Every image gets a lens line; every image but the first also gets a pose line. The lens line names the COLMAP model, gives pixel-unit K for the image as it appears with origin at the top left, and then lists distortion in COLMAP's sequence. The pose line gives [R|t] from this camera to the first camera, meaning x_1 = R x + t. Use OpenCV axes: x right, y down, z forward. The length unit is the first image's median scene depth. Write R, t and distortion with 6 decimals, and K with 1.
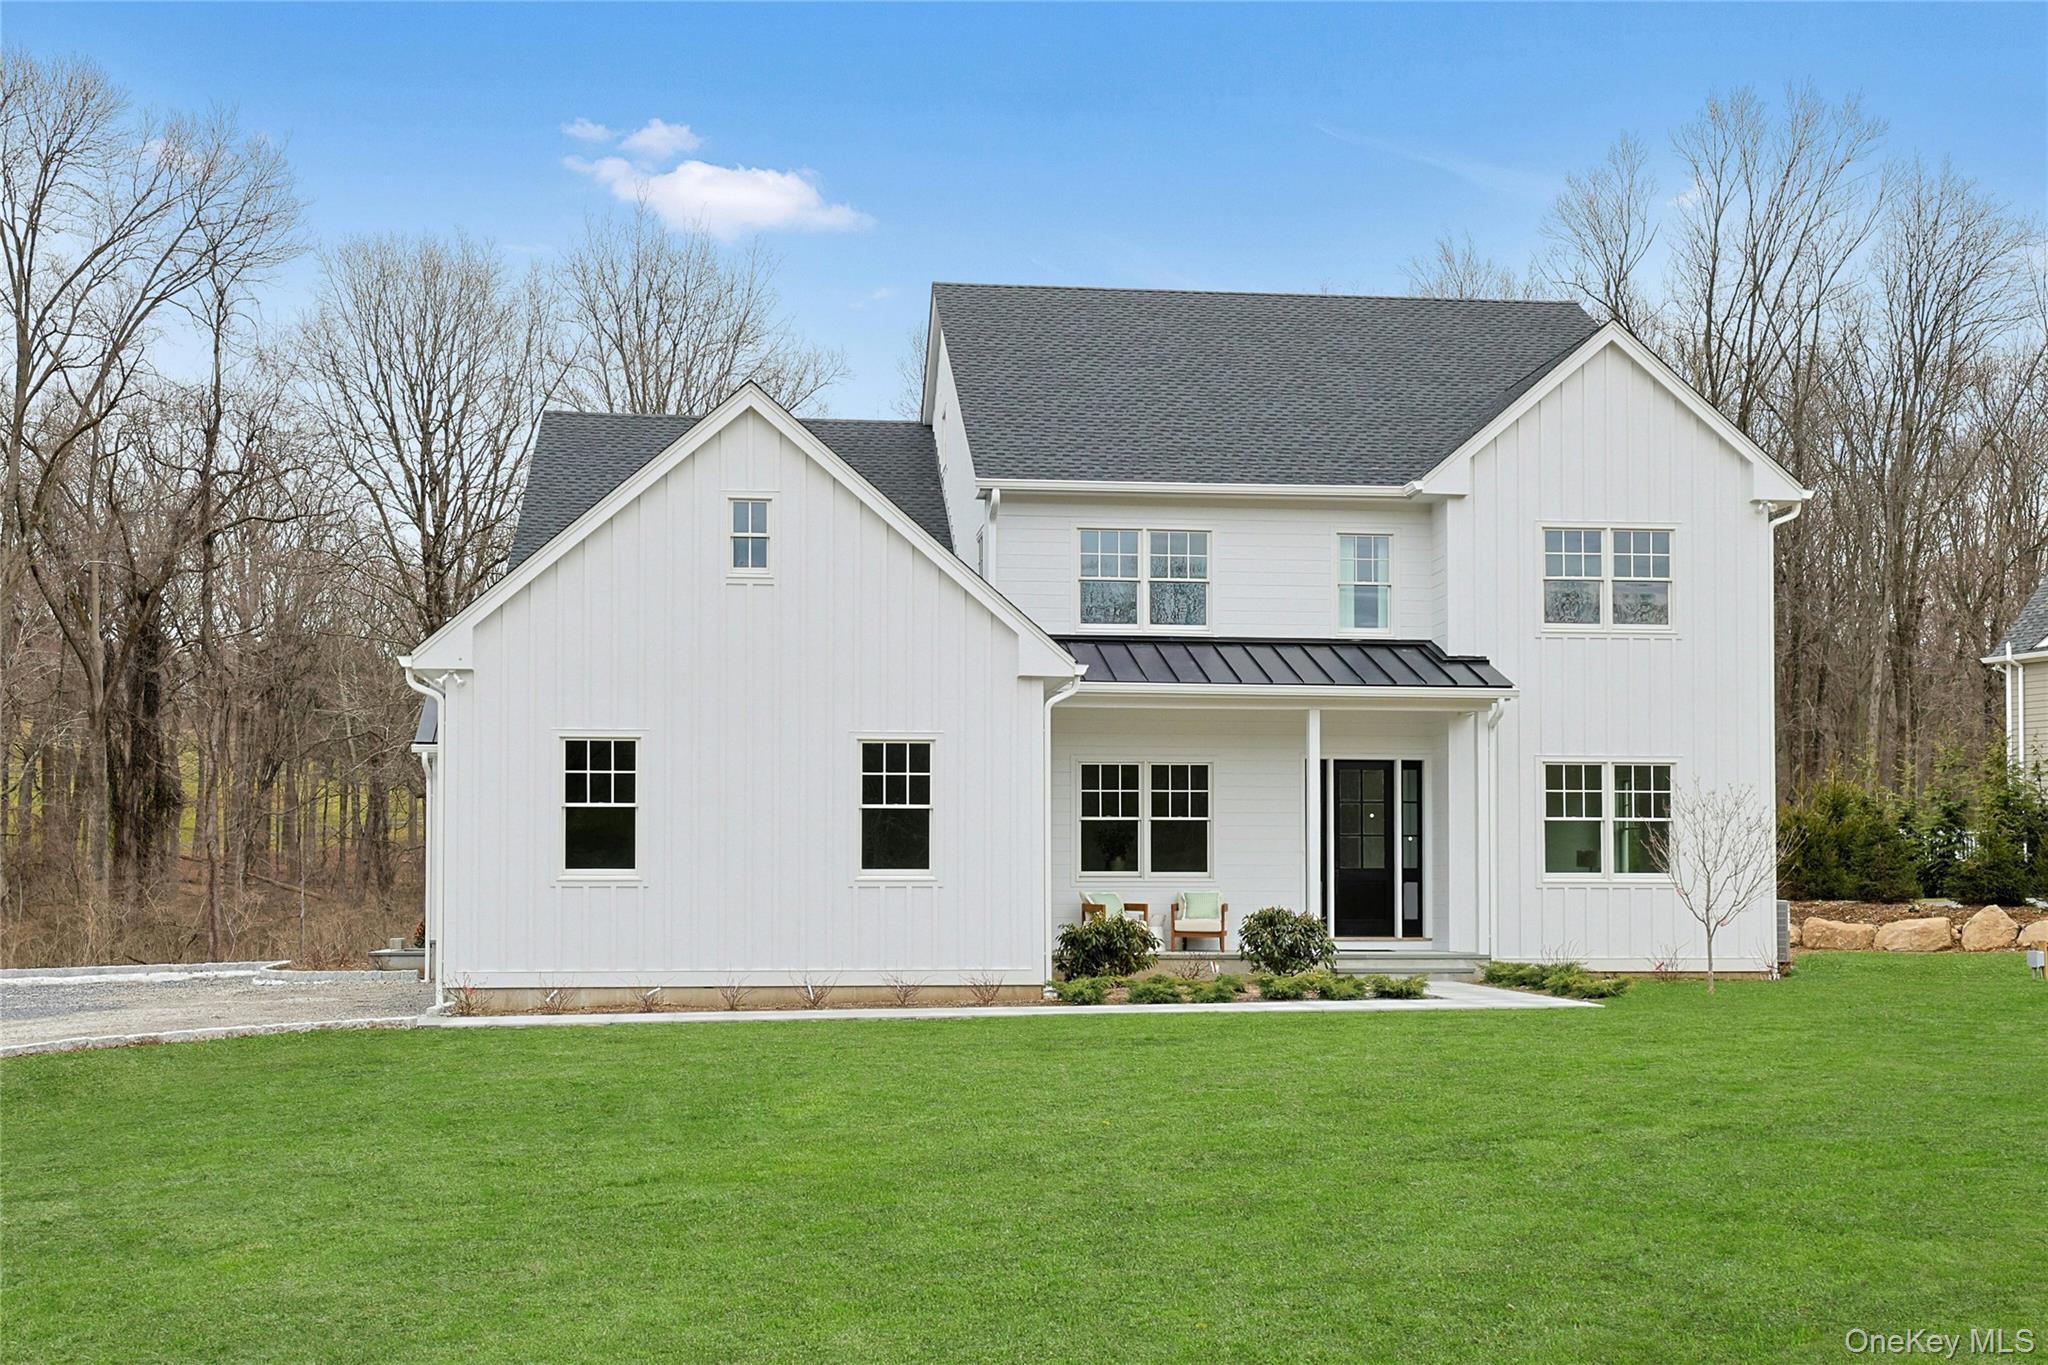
lens RADIAL K [[2181.0, 0, 1026.2], [0, 2181.0, 761.1], [0, 0, 1]] dist [0.018443, 0.028878]
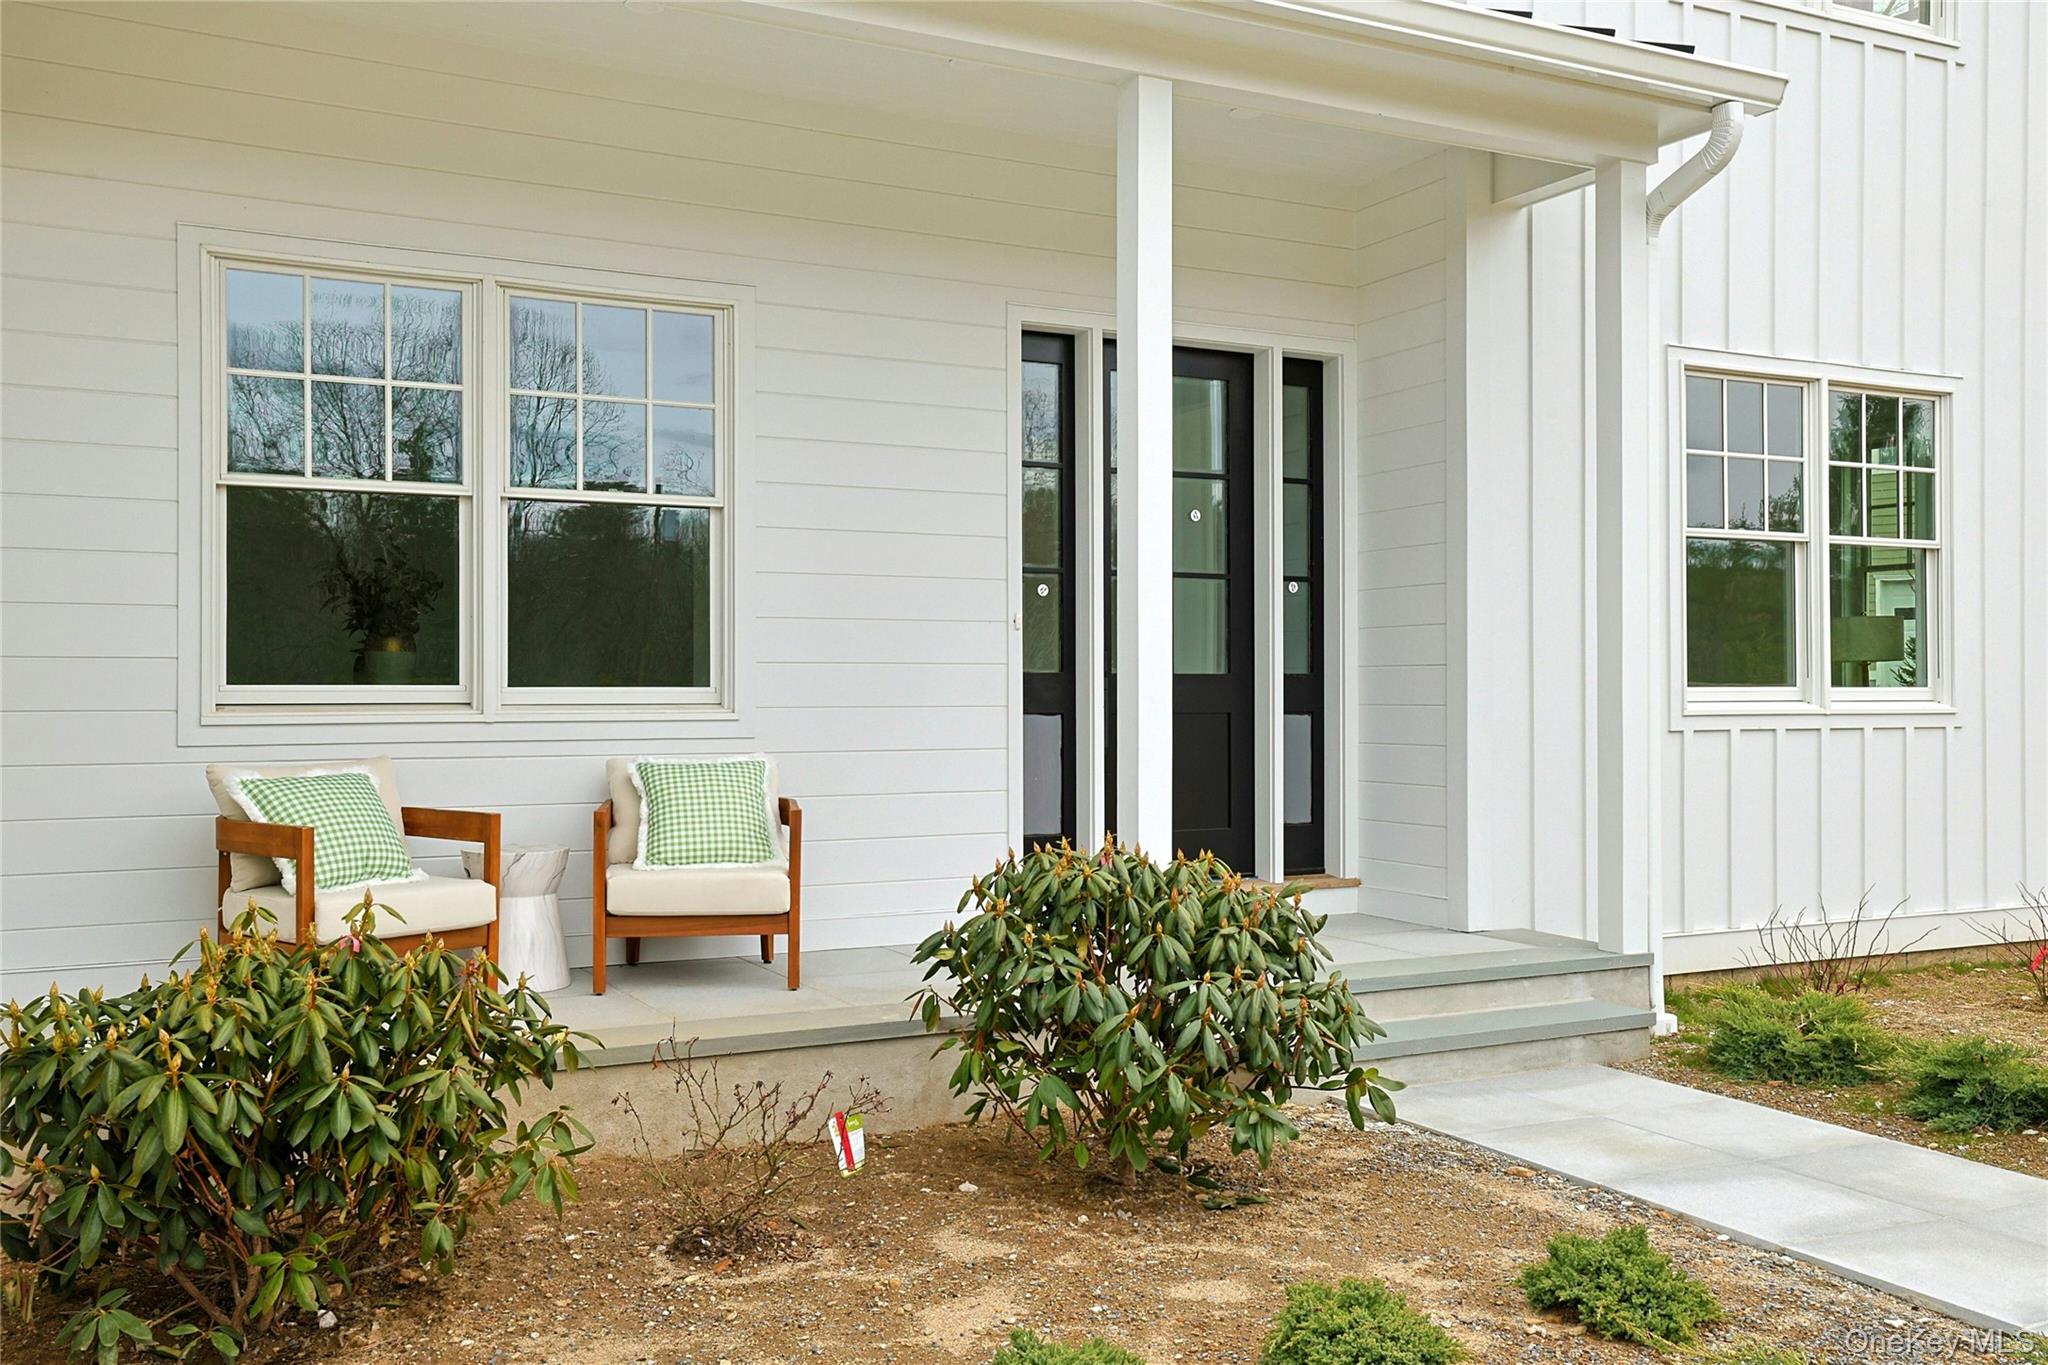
lens RADIAL K [[1813.4, 0, 1024.0], [0, 1813.4, 682.5], [0, 0, 1]] dist [-0.002006, -0.000882]
pose [[0.936744, -0.001398, 0.350013, 0.038013], [-0.016360, 0.998724, 0.047773, 0.038141], [-0.349633, -0.050477, 0.935526, 0.759880]]
